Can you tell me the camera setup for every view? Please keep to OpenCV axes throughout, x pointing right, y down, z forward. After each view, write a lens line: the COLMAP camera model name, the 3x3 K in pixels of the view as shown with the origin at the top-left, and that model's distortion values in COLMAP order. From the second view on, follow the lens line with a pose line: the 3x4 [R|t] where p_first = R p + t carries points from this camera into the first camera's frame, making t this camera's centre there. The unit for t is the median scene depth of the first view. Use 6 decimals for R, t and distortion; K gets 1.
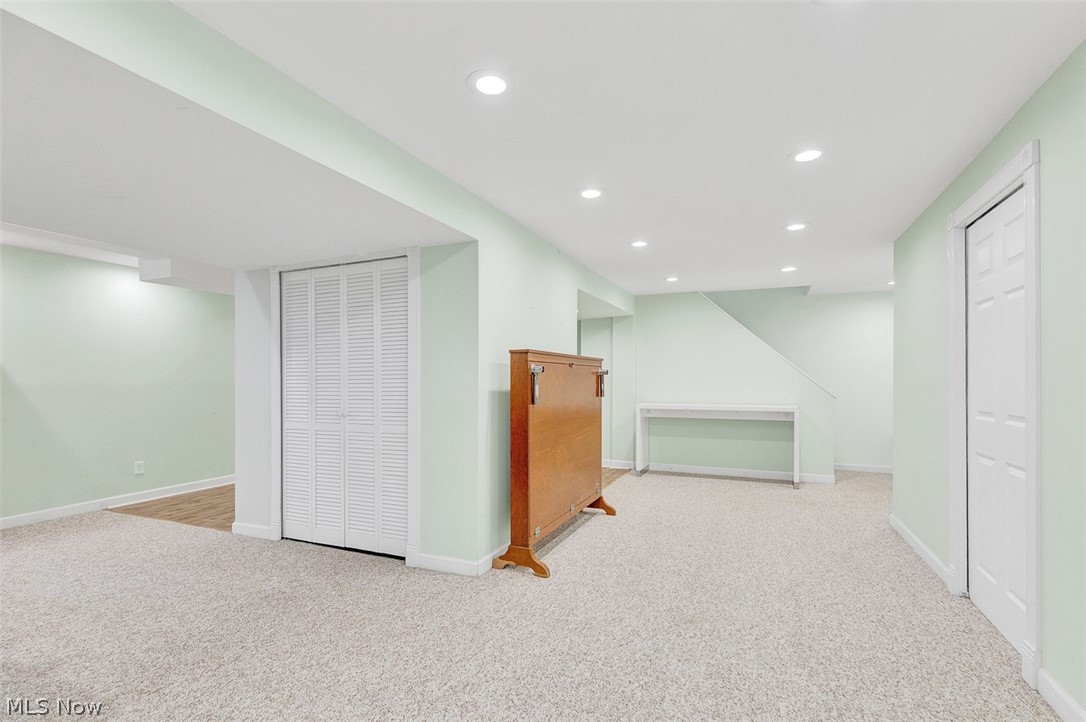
lens RADIAL K [[505.1, 0, 540.9], [0, 505.1, 387.2], [0, 0, 1]] dist [0.019160, -0.000931]
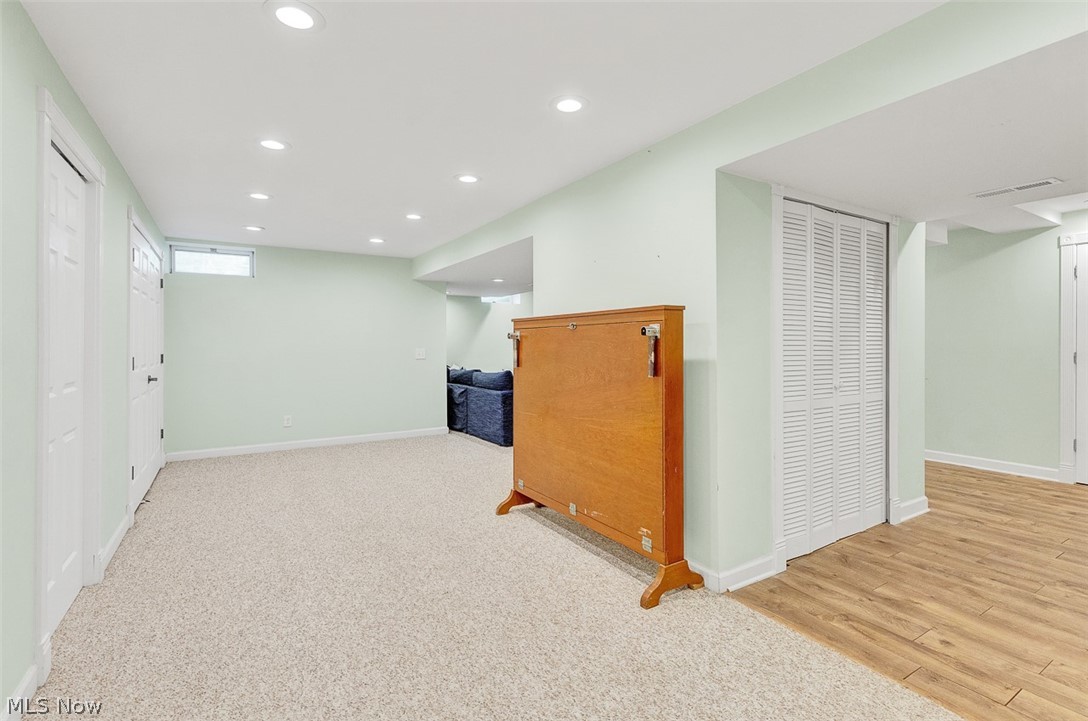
lens RADIAL K [[506.0, 0, 539.4], [0, 506.0, 351.4], [0, 0, 1]] dist [0.019160, -0.000931]
pose [[-0.571235, 0.011841, -0.820701, 0.804383], [-0.010520, 0.999708, 0.021745, -0.021359], [0.820719, 0.021055, -0.570944, 1.538782]]
